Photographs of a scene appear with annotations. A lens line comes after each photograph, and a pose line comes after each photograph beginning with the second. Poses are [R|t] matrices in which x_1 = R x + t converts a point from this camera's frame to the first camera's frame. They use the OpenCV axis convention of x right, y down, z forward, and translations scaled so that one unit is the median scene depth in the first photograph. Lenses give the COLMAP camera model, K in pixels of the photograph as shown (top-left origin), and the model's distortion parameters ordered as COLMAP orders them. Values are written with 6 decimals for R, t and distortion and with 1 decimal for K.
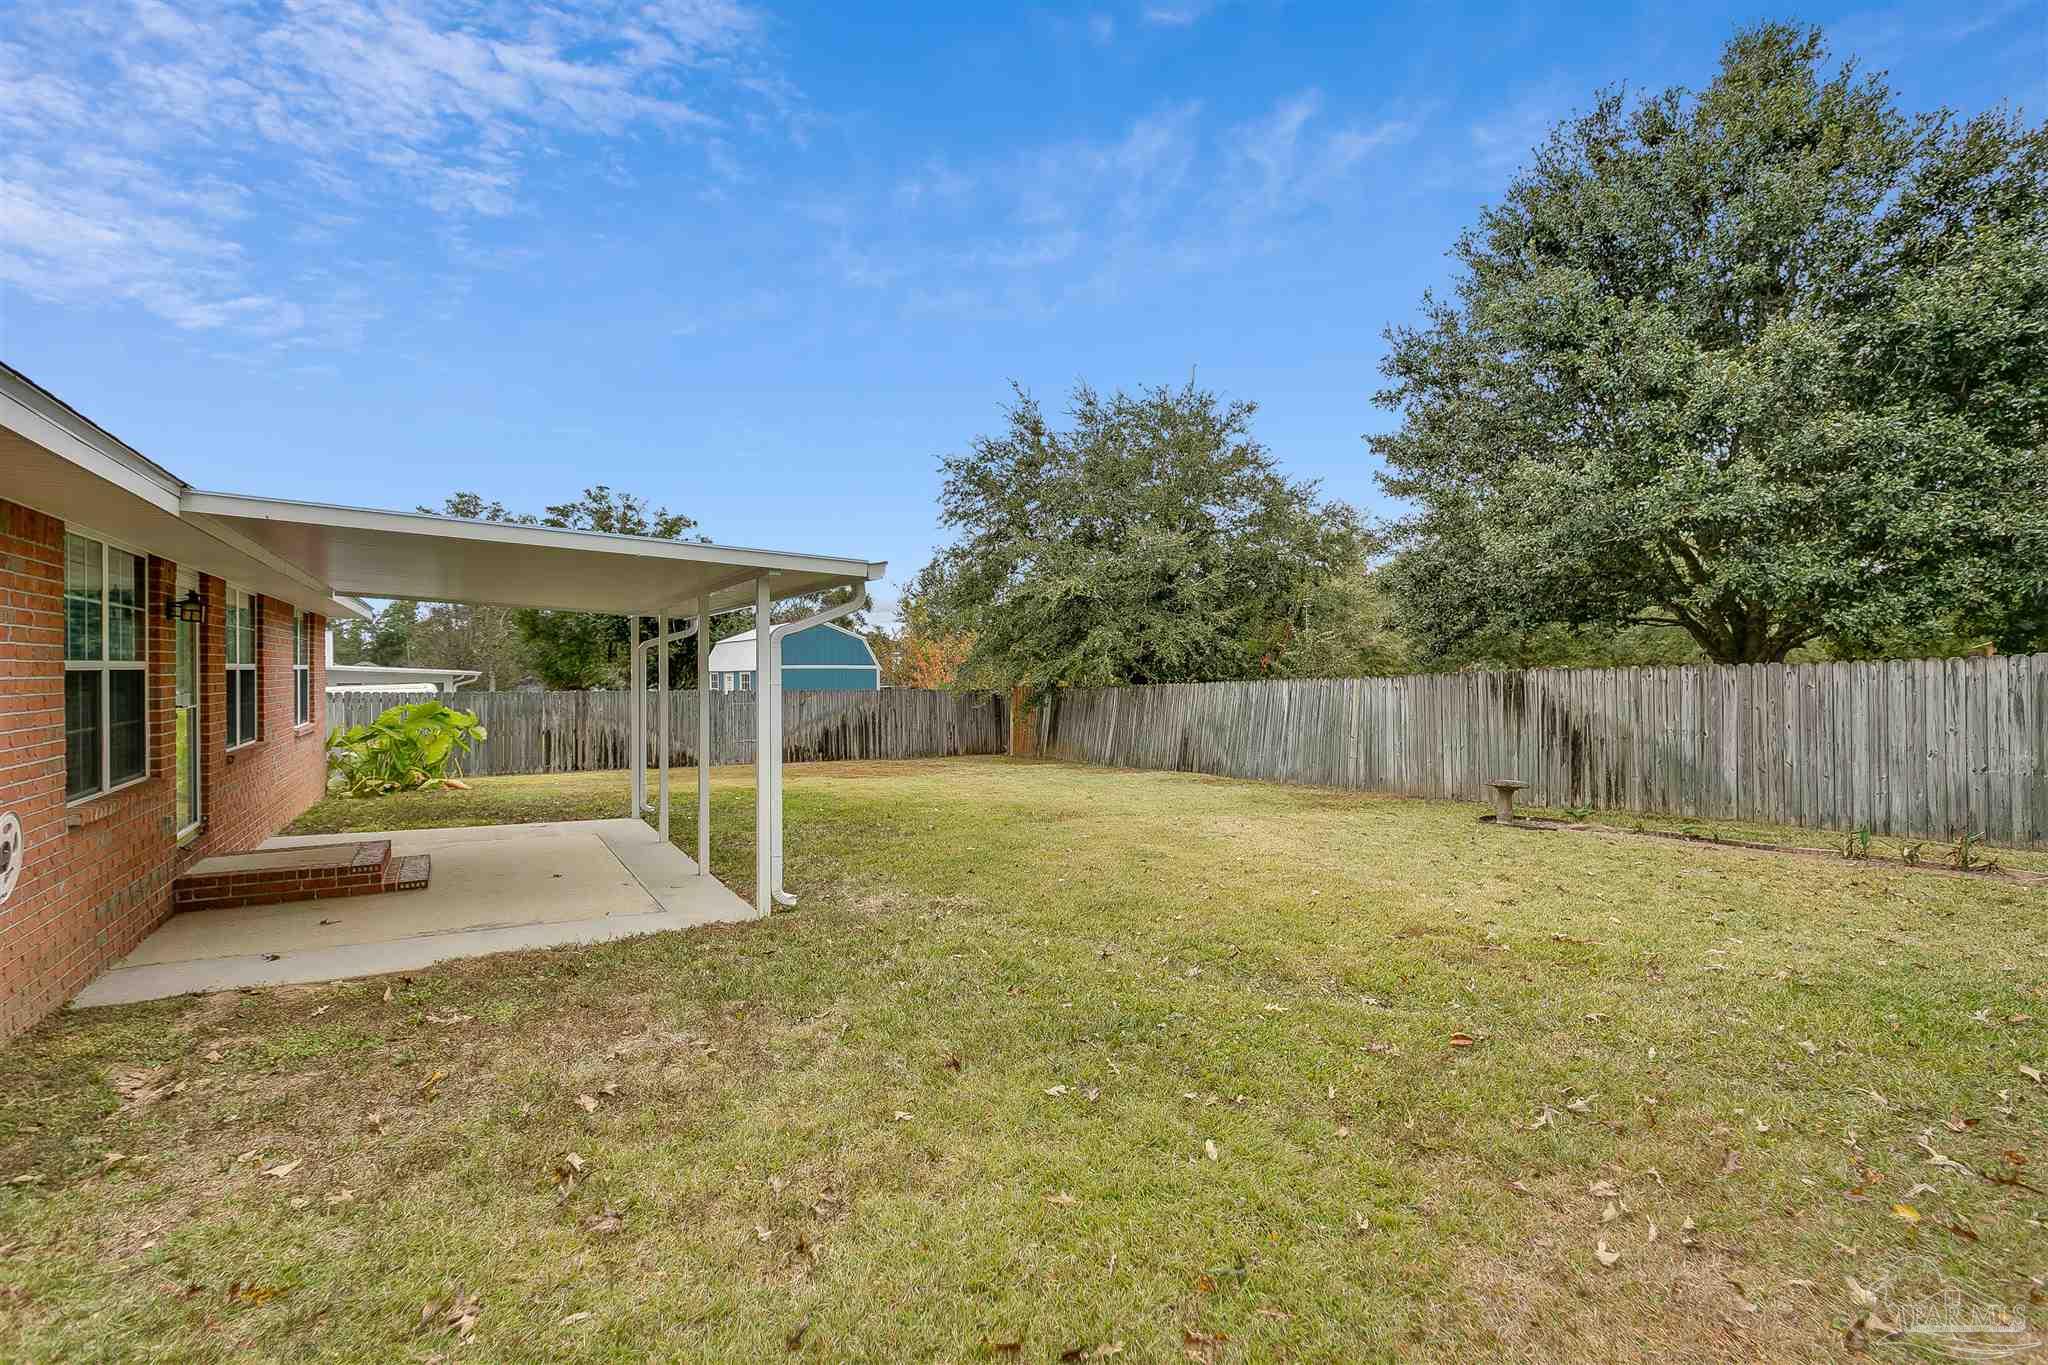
lens RADIAL K [[987.6, 0, 1024.0], [0, 987.6, 682.5], [0, 0, 1]] dist [0.004893, 0.000221]
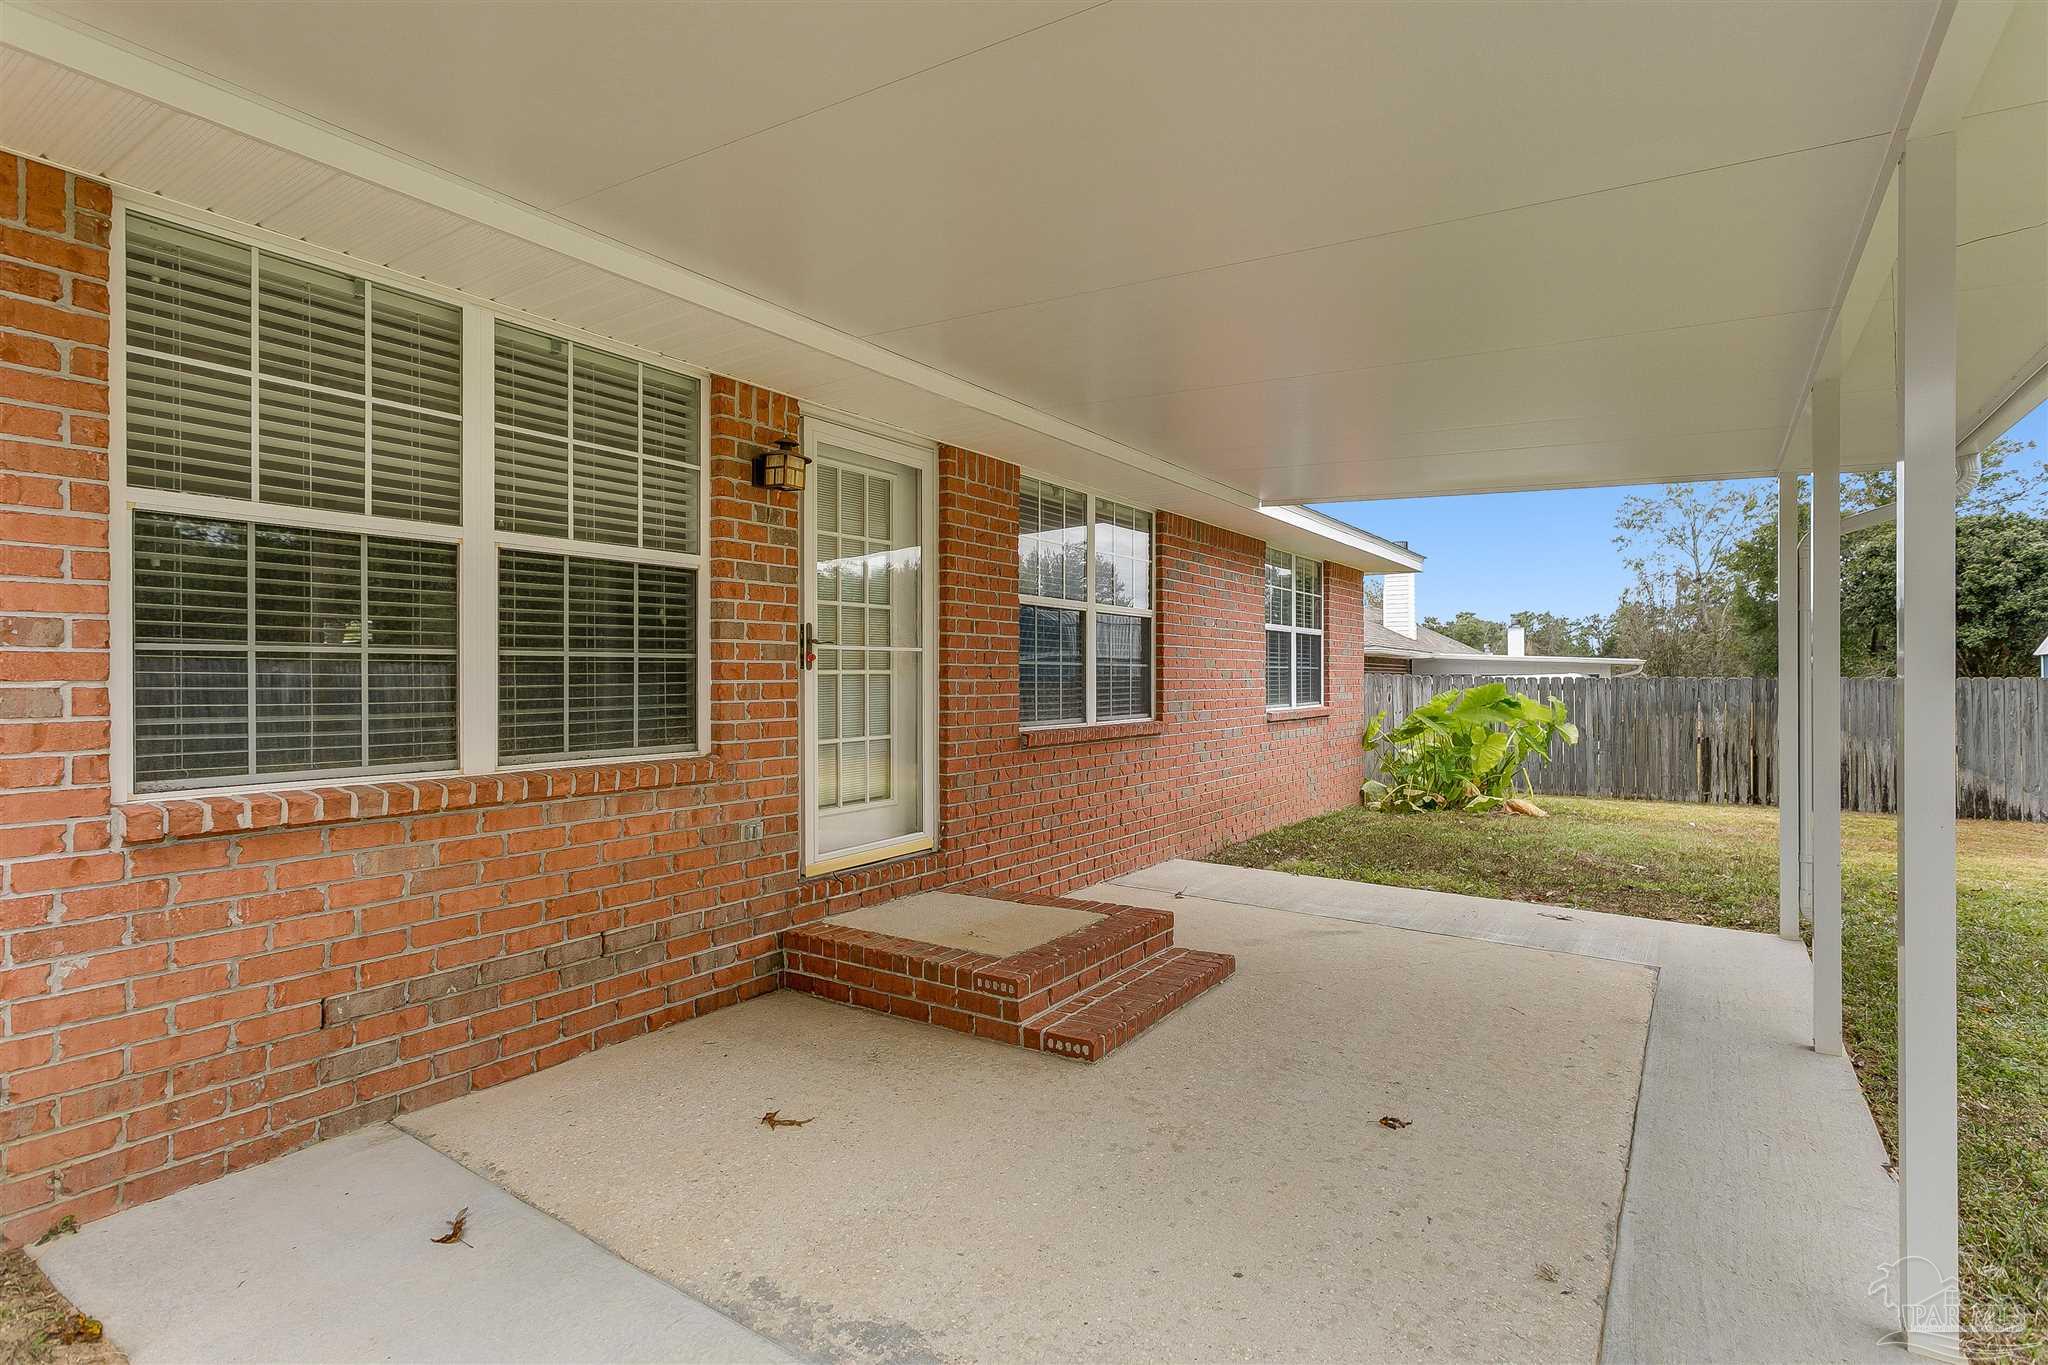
lens RADIAL K [[1012.9, 0, 1024.0], [0, 1012.9, 682.5], [0, 0, 1]] dist [0.008627, 0.000789]
pose [[0.452128, 0.001748, -0.891951, -0.174379], [-0.008897, 0.999957, -0.002550, 0.035245], [0.891909, 0.009088, 0.452124, 0.589641]]
